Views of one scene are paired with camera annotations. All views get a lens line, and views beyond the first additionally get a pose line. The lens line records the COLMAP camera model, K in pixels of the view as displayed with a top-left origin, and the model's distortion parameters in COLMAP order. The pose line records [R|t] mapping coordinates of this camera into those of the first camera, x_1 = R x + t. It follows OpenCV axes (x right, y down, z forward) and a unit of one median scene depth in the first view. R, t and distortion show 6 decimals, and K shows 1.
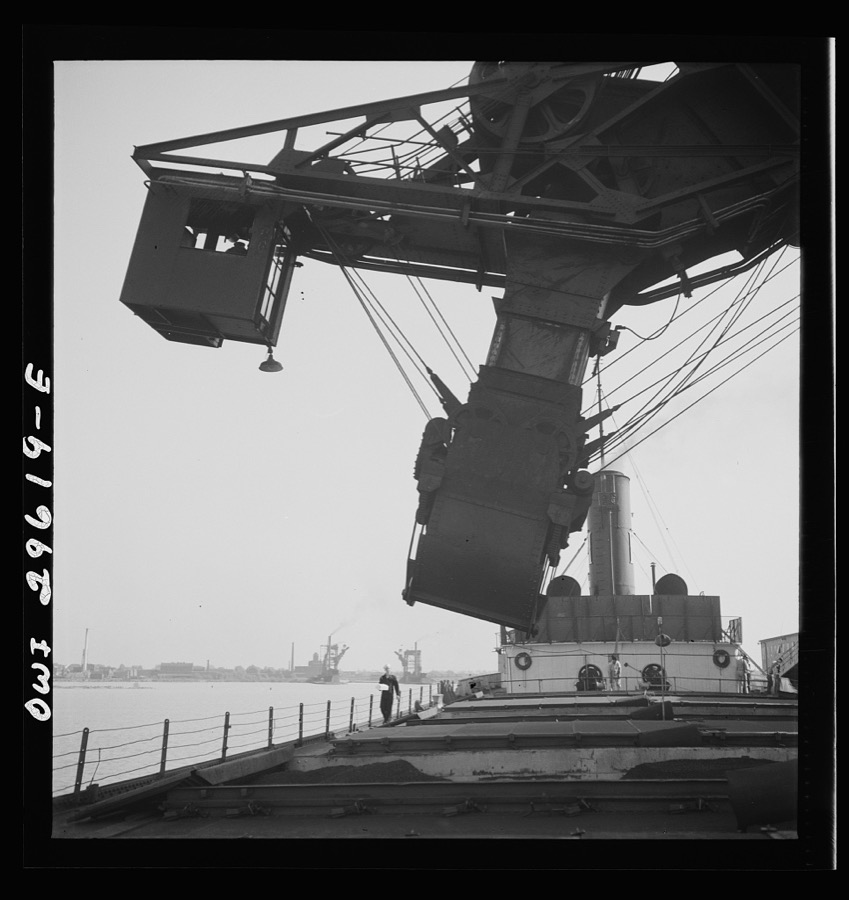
lens RADIAL K [[1036.8, 0, 424.5], [0, 1036.8, 450.0], [0, 0, 1]] dist [0.001339, -0.028420]
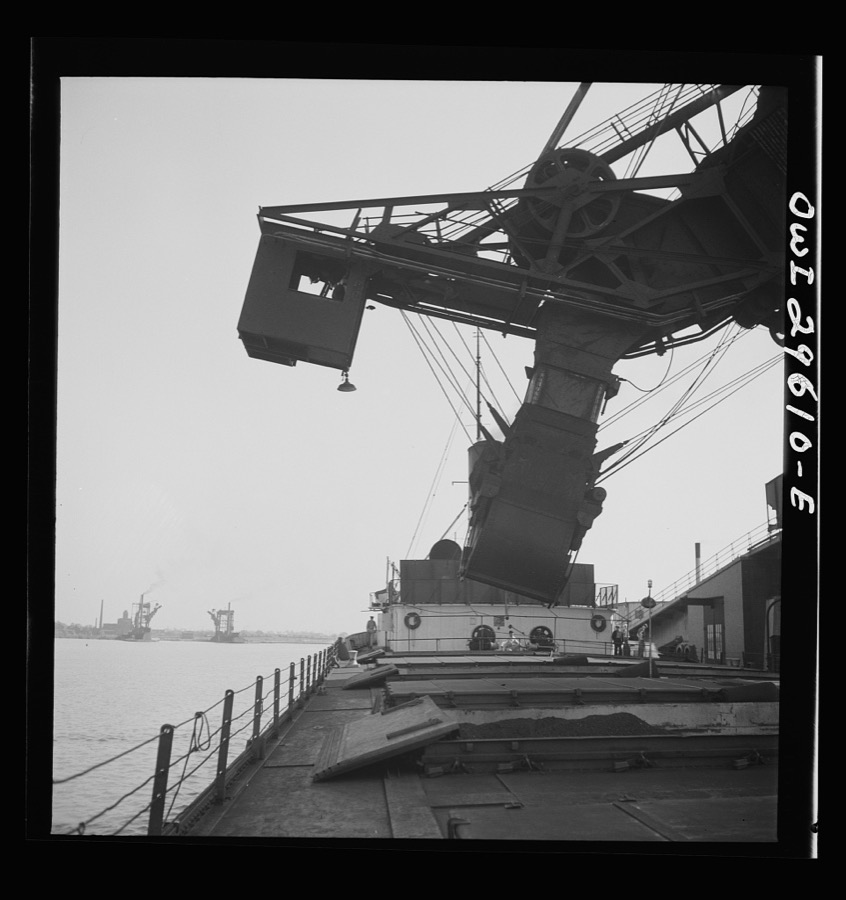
lens RADIAL K [[1036.8, 0, 423.0], [0, 1036.8, 450.0], [0, 0, 1]] dist [0.001339, -0.028420]
pose [[0.978556, 0.051059, 0.199550, -0.323795], [-0.058256, 0.997840, 0.030354, -0.052428], [-0.197570, -0.041328, 0.979417, -0.264497]]
